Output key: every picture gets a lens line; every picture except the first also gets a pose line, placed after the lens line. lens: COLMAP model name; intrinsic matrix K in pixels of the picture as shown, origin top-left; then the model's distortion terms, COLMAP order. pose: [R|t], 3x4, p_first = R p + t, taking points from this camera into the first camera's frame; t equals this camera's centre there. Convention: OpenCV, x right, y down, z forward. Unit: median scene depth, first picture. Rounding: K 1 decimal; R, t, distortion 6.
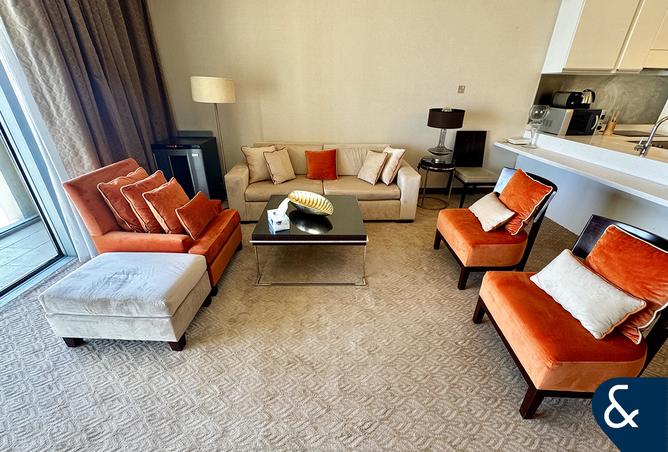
lens RADIAL K [[286.7, 0, 336.9], [0, 286.7, 223.1], [0, 0, 1]] dist [-0.004331, -0.000370]
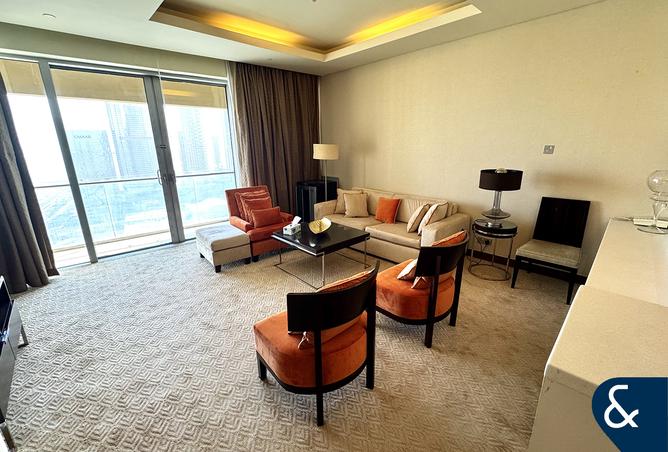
lens RADIAL K [[286.7, 0, 330.8], [0, 286.7, 225.0], [0, 0, 1]] dist [-0.004331, -0.000370]
pose [[0.655620, 0.184558, -0.732189, 0.703888], [-0.313727, 0.948592, -0.041814, -0.021242], [0.686831, 0.257122, 0.679817, 0.044741]]
